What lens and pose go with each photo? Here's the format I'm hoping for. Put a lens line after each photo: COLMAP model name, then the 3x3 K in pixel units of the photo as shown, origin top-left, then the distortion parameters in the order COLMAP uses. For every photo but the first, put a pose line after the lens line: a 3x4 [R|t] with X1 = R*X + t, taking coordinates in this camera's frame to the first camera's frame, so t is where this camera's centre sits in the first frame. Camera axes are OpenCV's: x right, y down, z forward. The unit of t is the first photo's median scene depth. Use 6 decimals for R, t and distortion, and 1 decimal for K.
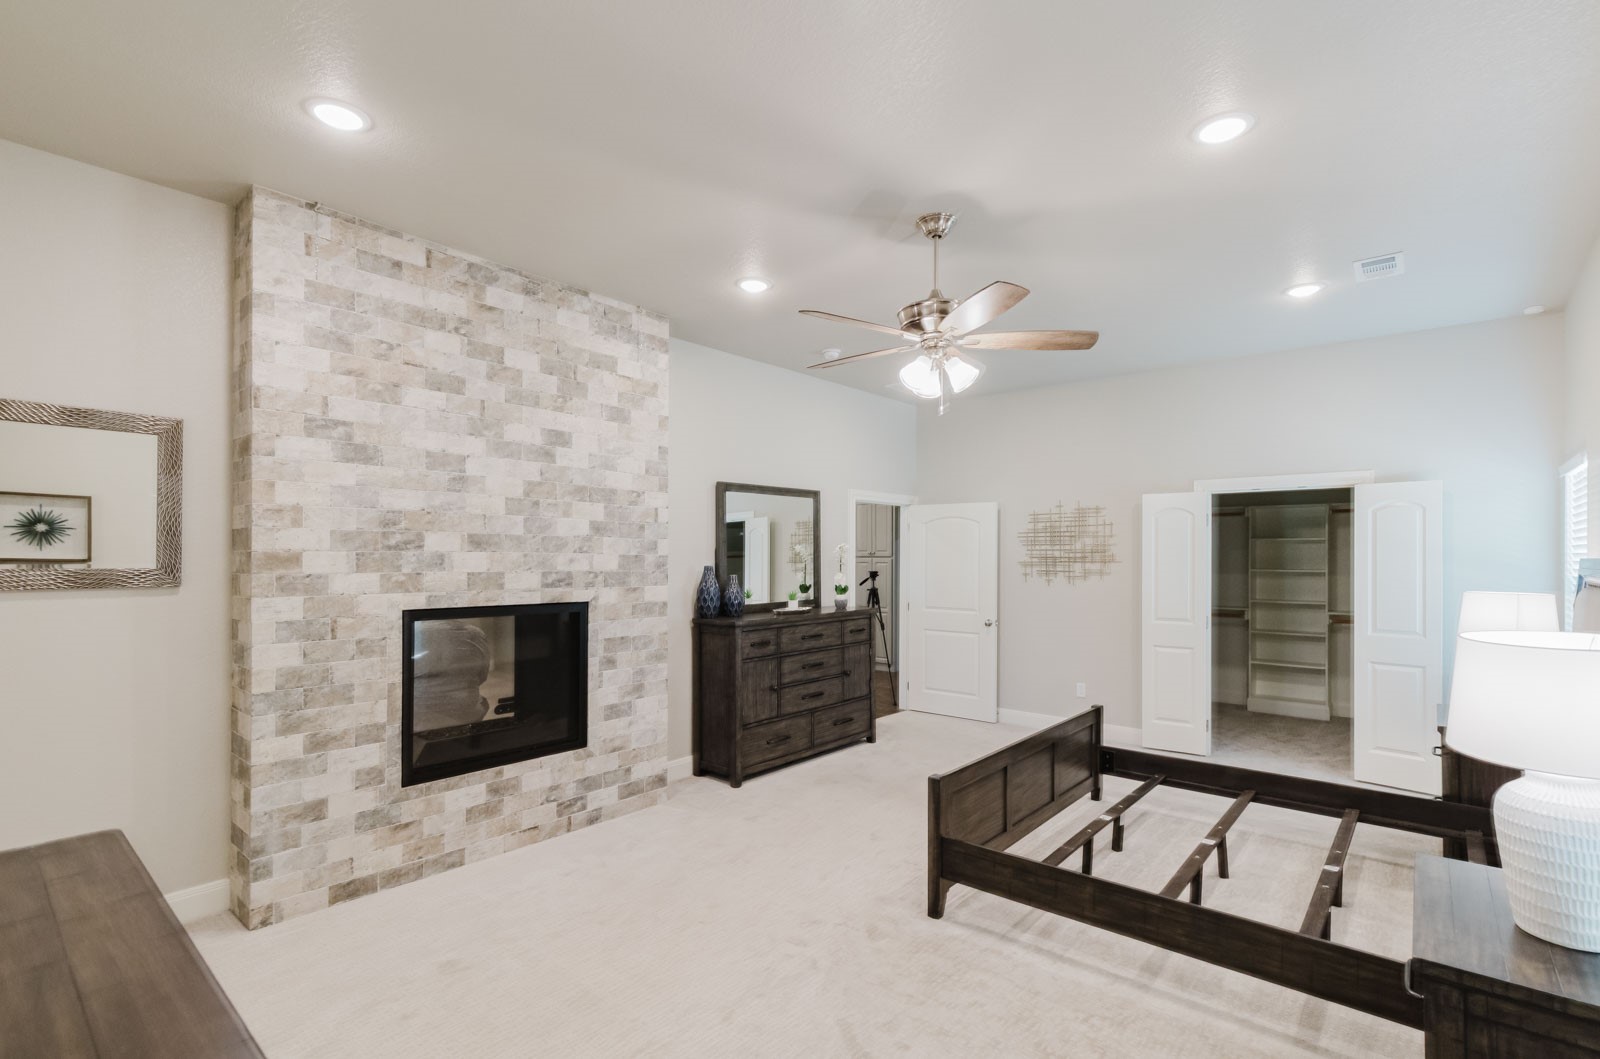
lens RADIAL K [[737.4, 0, 799.6], [0, 737.4, 541.6], [0, 0, 1]] dist [-0.001790, 0.000118]
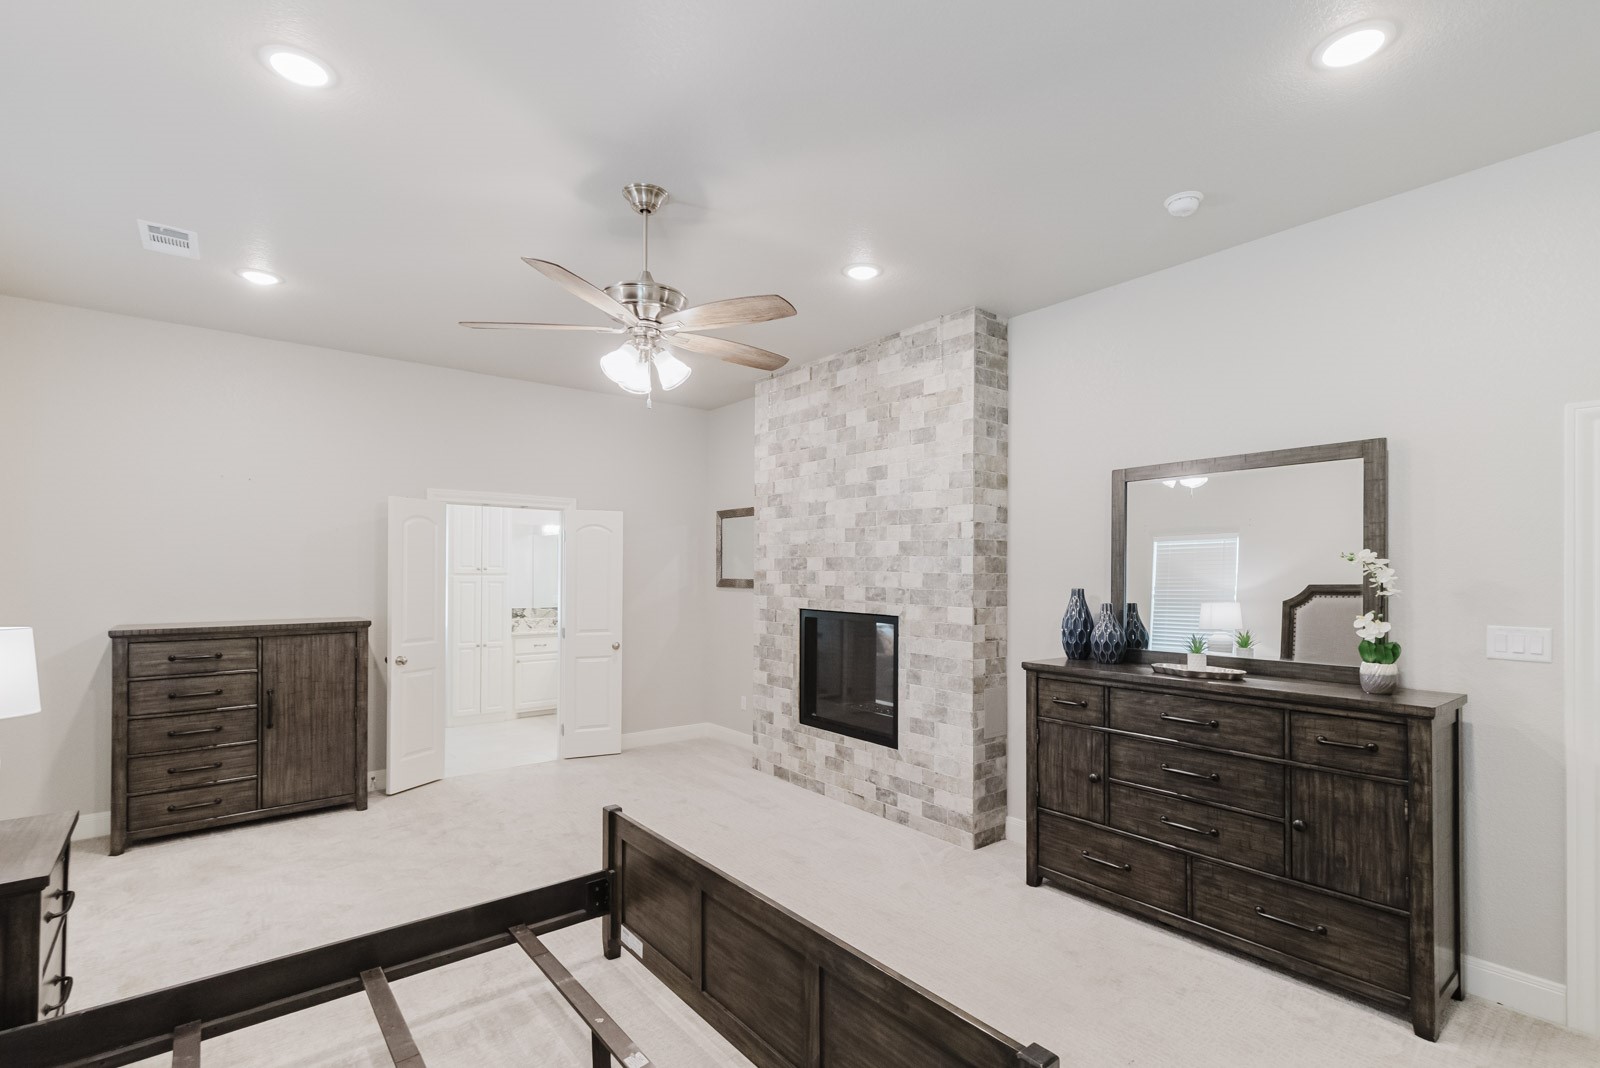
lens RADIAL K [[737.4, 0, 802.7], [0, 737.4, 573.8], [0, 0, 1]] dist [-0.001790, 0.000118]
pose [[-0.184384, -0.012417, -0.982776, 0.854749], [0.001223, 0.999917, -0.012863, 0.034680], [0.982854, -0.003574, -0.184353, 1.121777]]
